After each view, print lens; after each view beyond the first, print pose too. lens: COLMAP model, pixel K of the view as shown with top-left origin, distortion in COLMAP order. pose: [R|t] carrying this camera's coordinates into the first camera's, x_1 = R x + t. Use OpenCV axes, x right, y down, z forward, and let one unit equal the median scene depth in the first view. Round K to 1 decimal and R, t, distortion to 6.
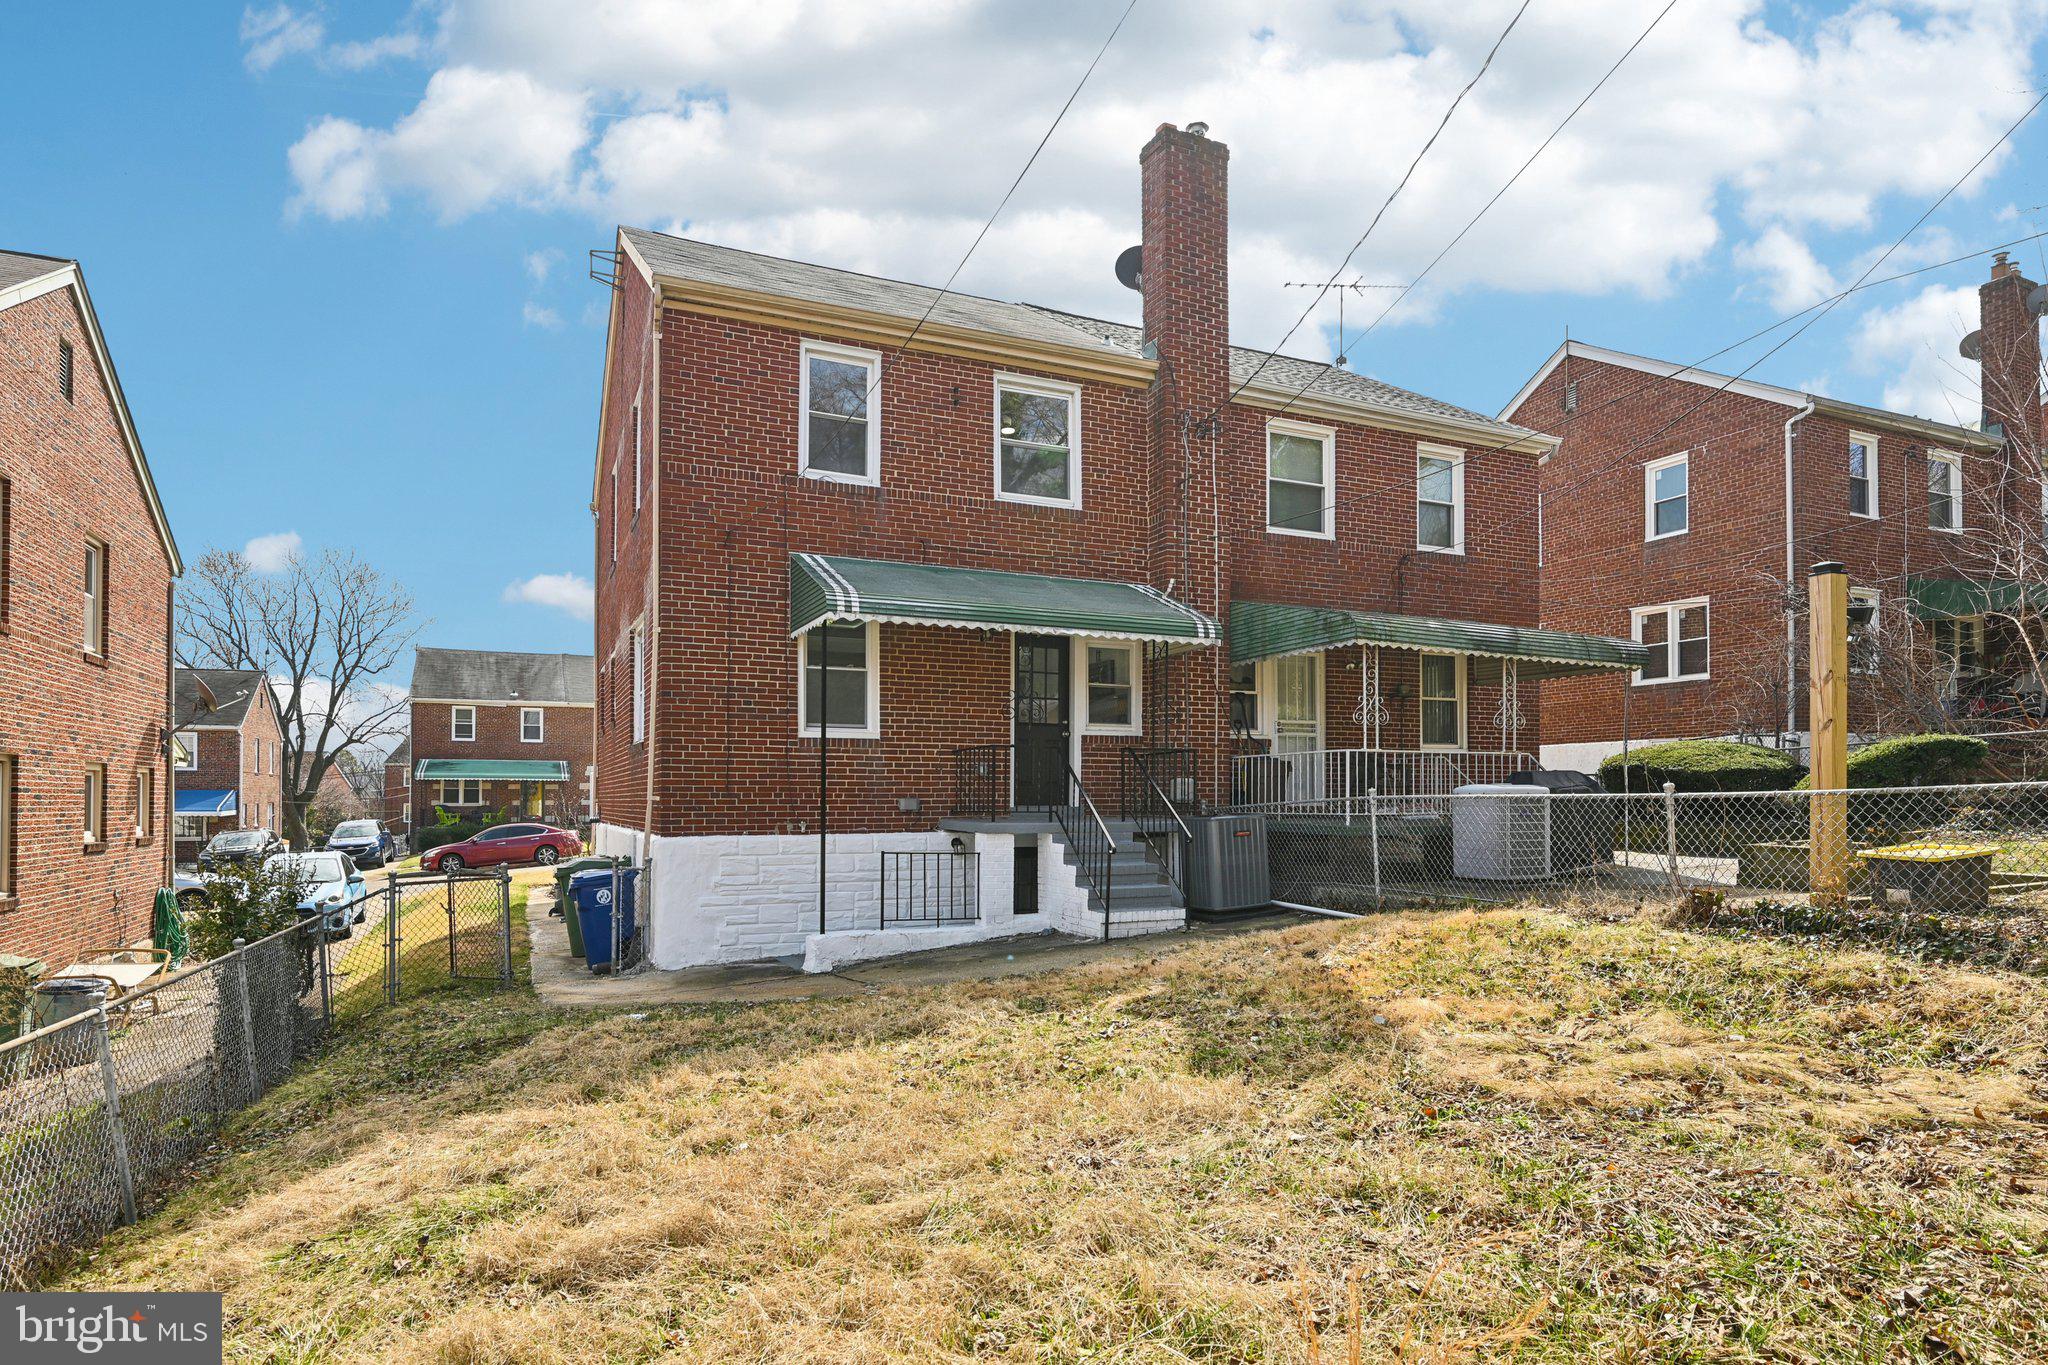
lens RADIAL K [[1143.6, 0, 1021.7], [0, 1143.6, 775.2], [0, 0, 1]] dist [-0.000877, -0.000163]
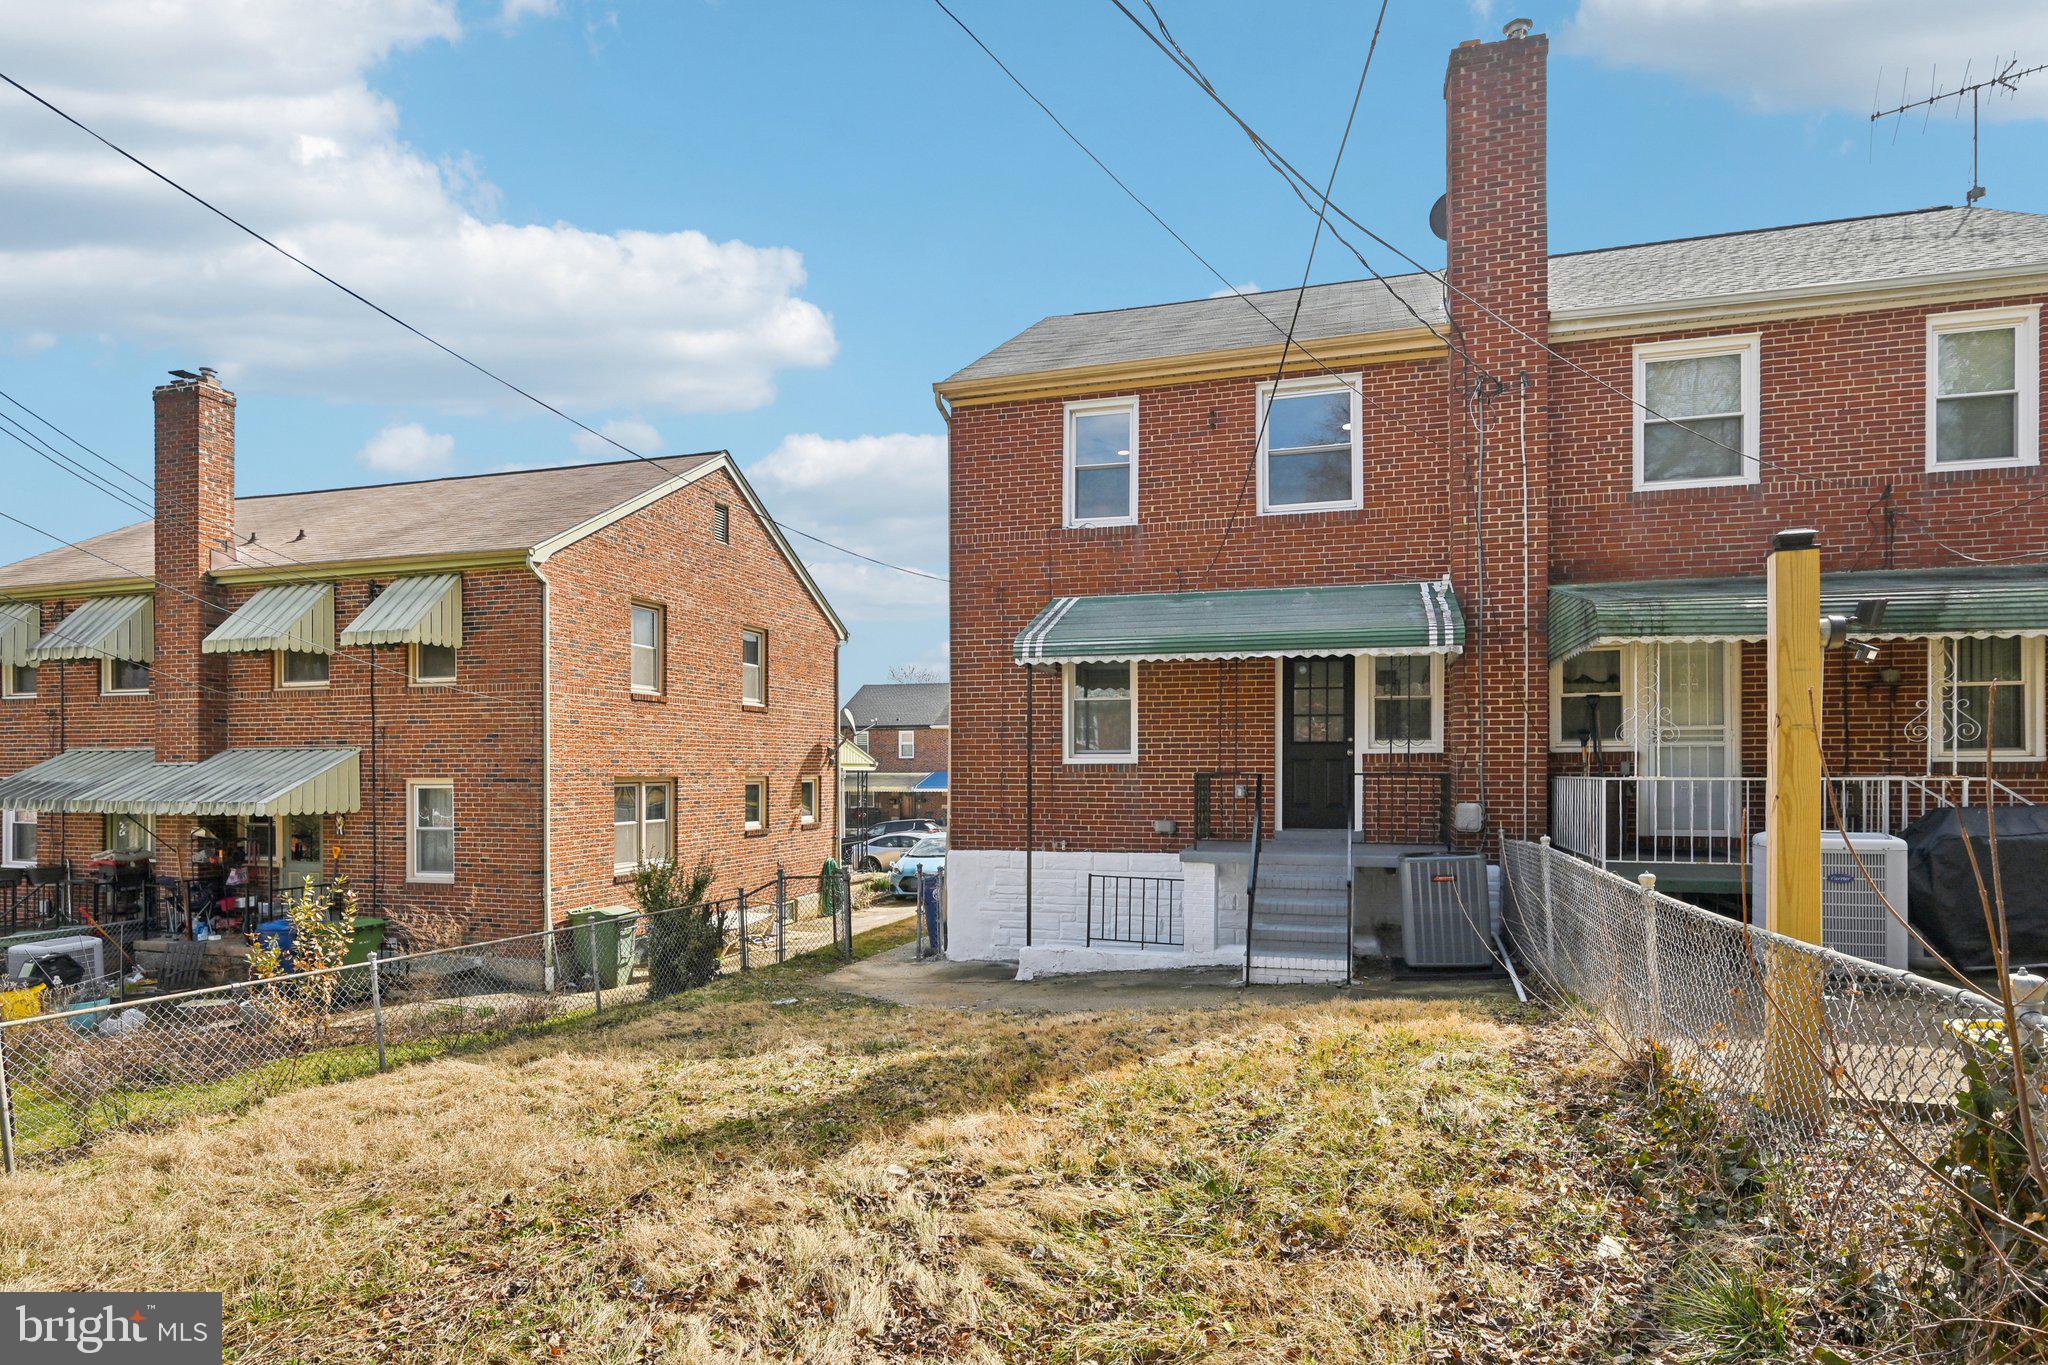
lens RADIAL K [[1078.5, 0, 1022.5], [0, 1078.5, 753.7], [0, 0, 1]] dist [-0.001298, -0.000611]
pose [[0.754611, -0.009933, -0.656097, 0.424411], [0.015538, 0.999876, 0.002733, -0.042641], [0.655988, -0.012257, 0.754671, 0.168551]]
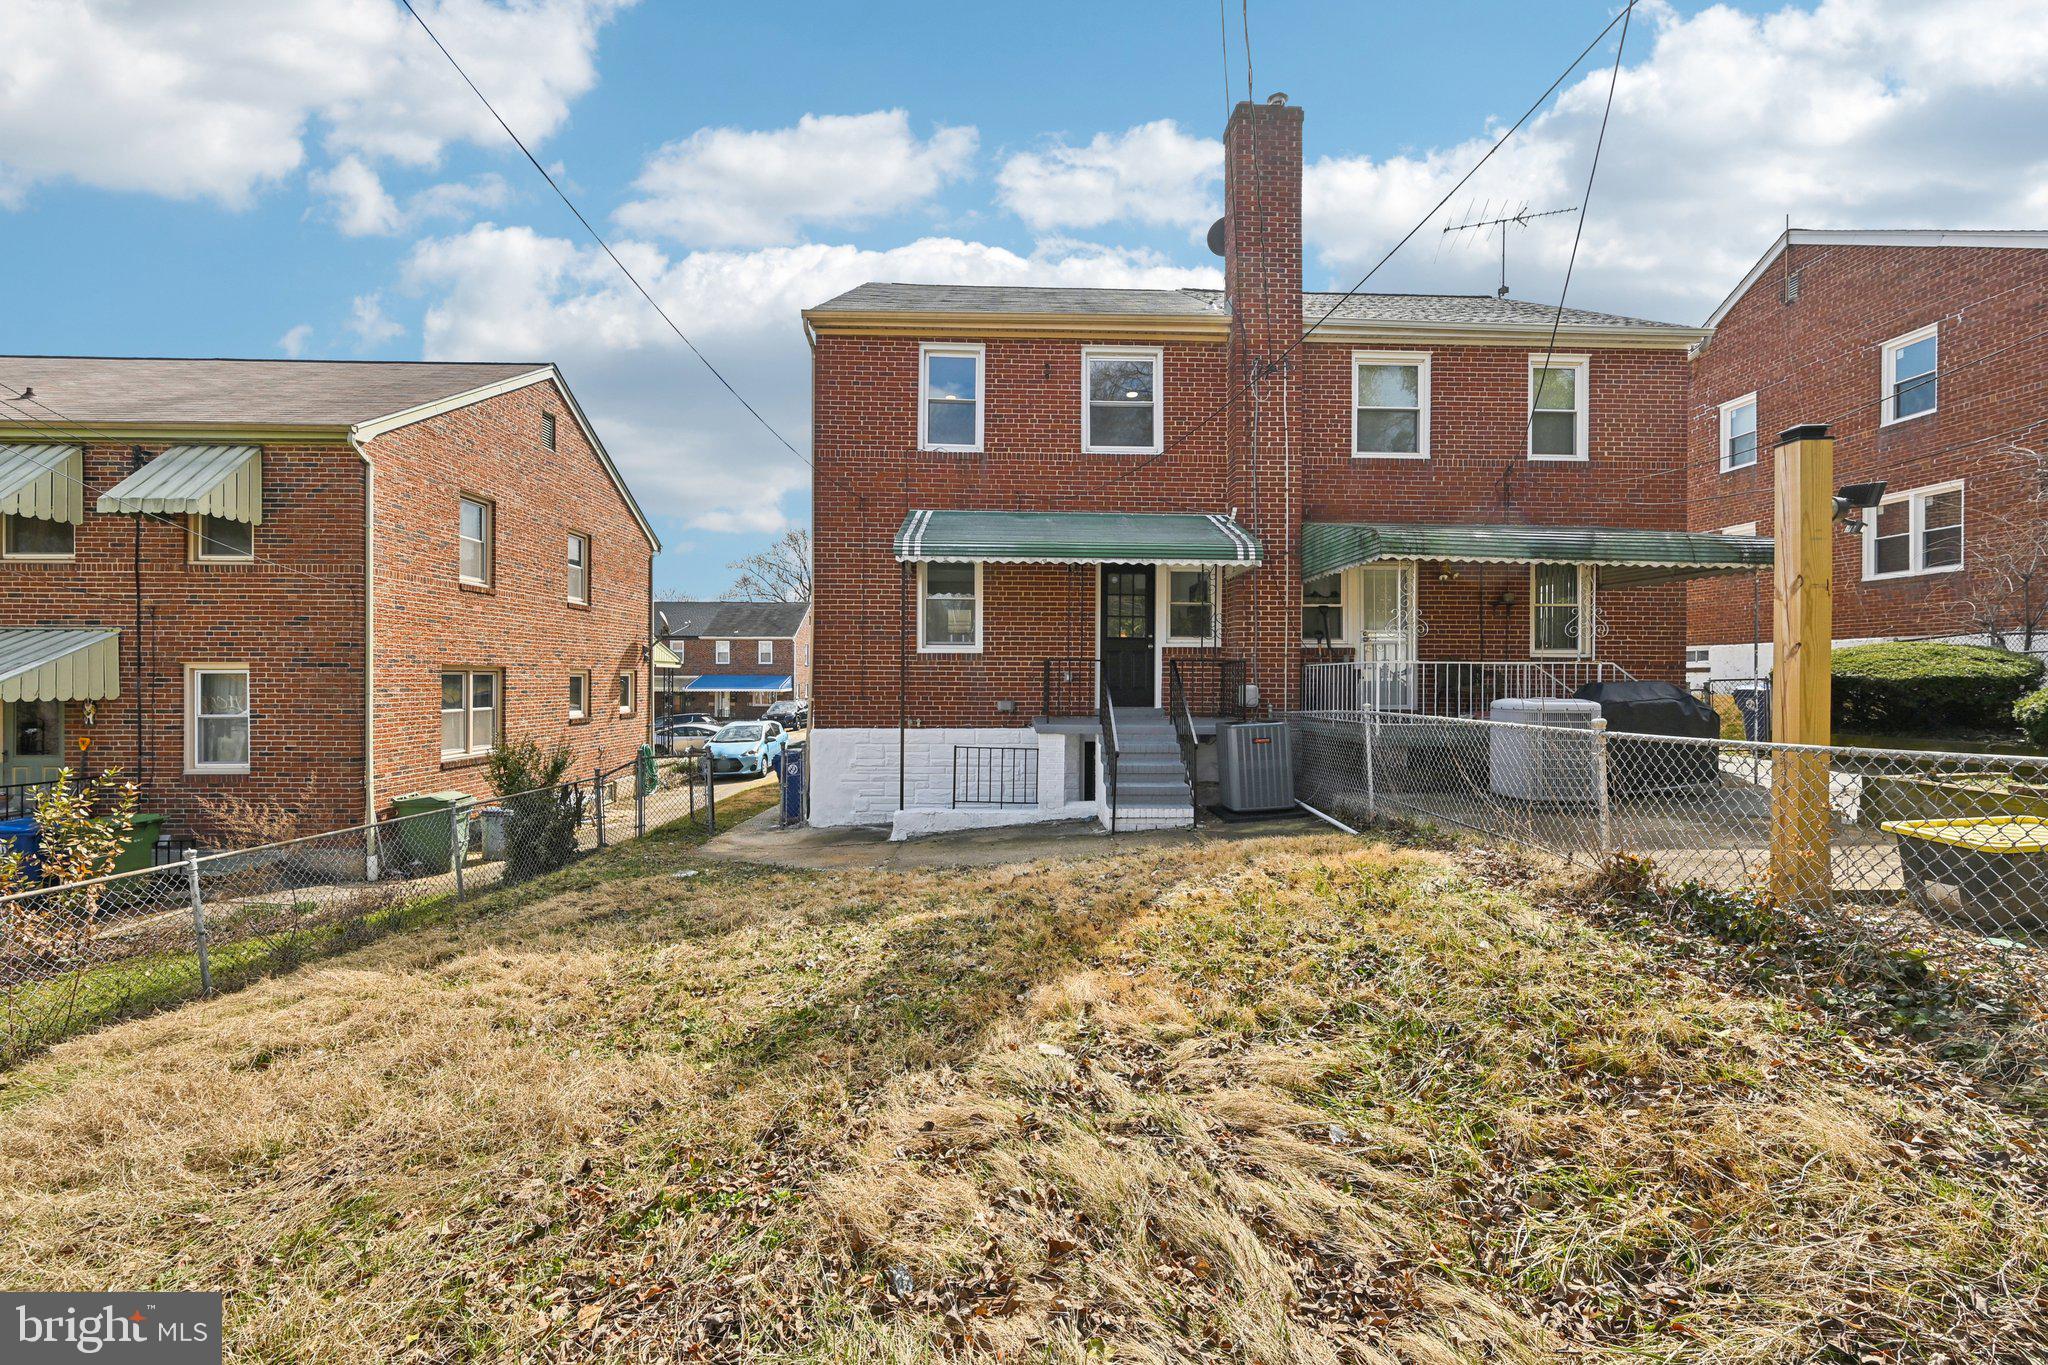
lens RADIAL K [[810.2, 0, 1022.5], [0, 810.2, 671.6], [0, 0, 1]] dist [-0.002066, 0.000043]
pose [[0.923714, 0.001618, -0.383080, 0.243438], [0.003101, 0.999927, 0.011699, -0.020711], [0.383070, -0.011995, 0.923641, 0.183267]]
